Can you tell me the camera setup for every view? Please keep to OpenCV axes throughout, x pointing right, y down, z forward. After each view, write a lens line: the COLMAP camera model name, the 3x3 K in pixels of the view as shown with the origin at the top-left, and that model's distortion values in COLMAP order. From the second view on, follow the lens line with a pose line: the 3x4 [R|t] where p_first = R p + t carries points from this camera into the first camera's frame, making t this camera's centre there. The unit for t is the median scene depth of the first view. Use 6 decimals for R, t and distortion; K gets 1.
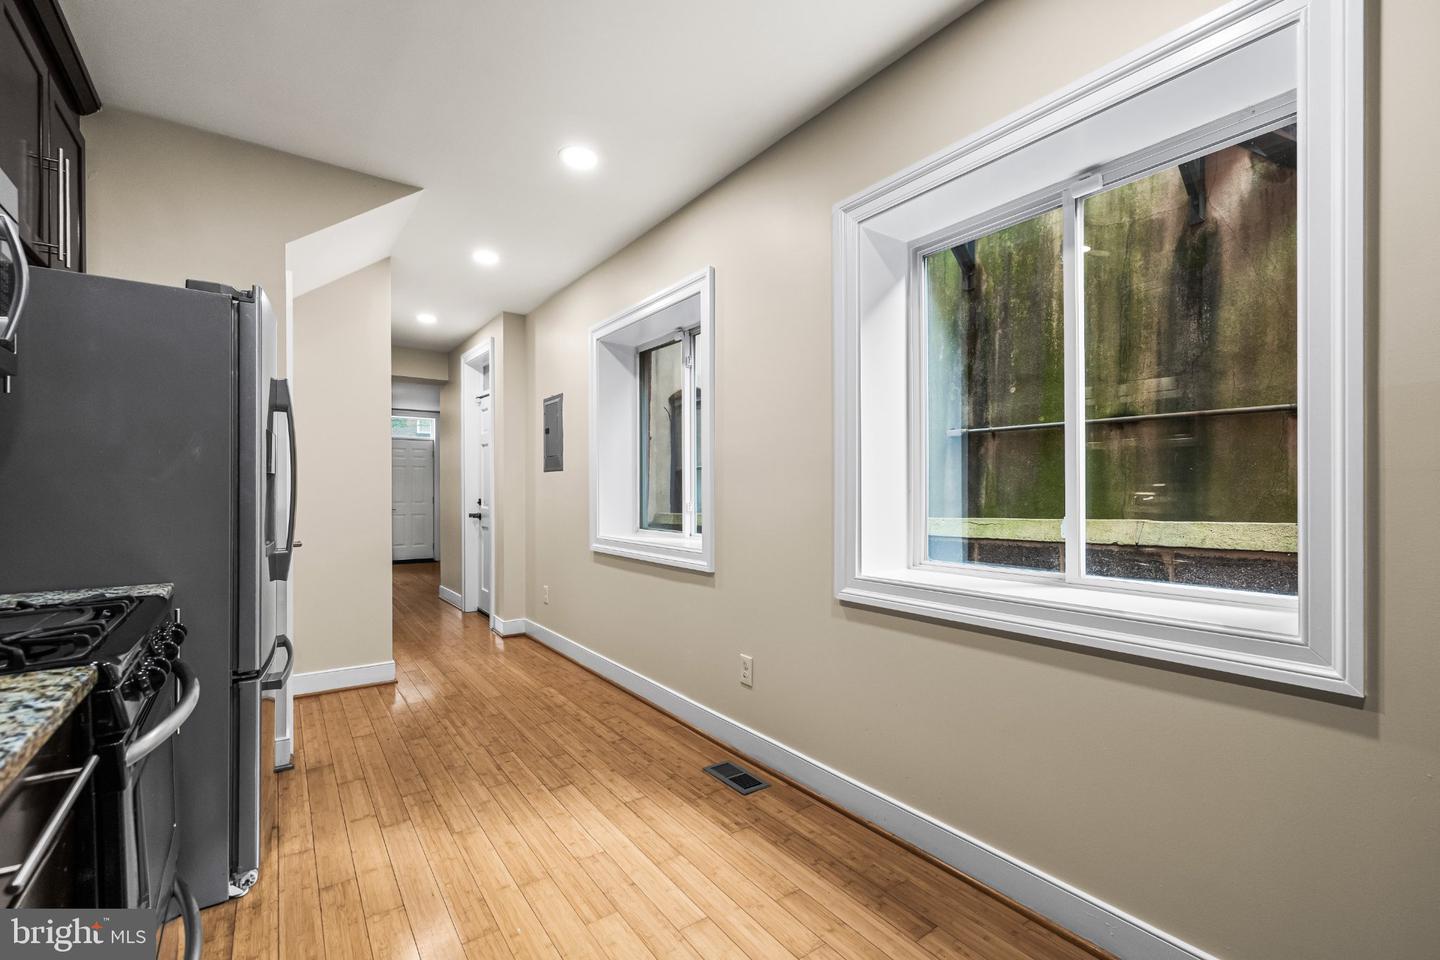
lens RADIAL K [[615.1, 0, 719.3], [0, 615.1, 490.3], [0, 0, 1]] dist [0.000994, 0.000305]
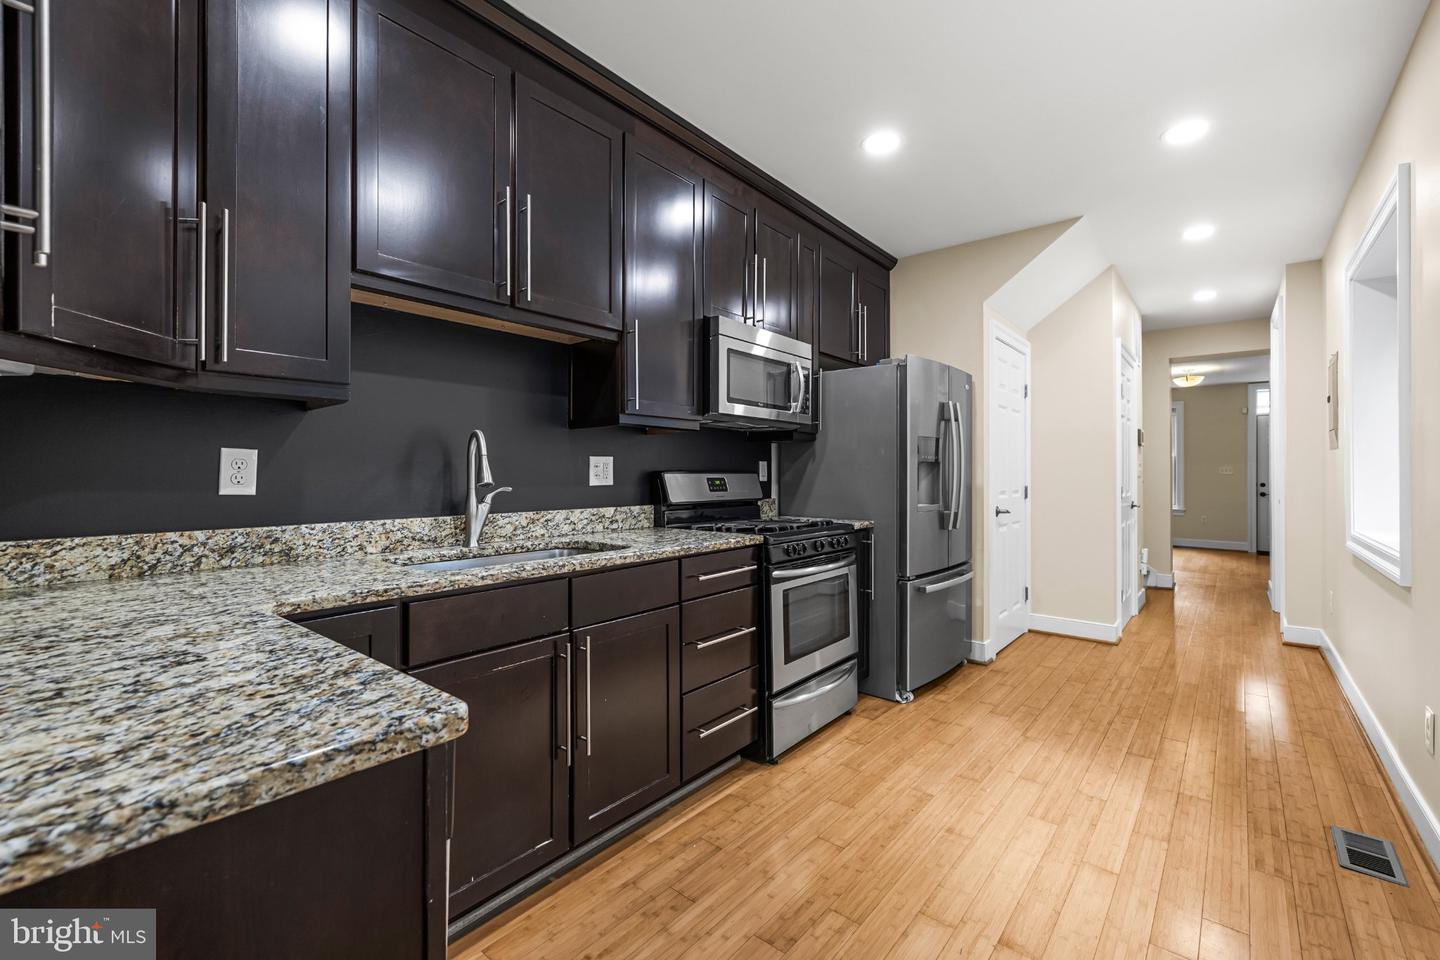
lens RADIAL K [[613.5, 0, 722.1], [0, 613.5, 471.2], [0, 0, 1]] dist [0.000879, 0.000239]
pose [[0.244756, -0.001654, -0.969583, 0.548079], [-0.001530, 0.999997, -0.002092, 0.001426], [0.969584, 0.001996, 0.244752, 0.051675]]
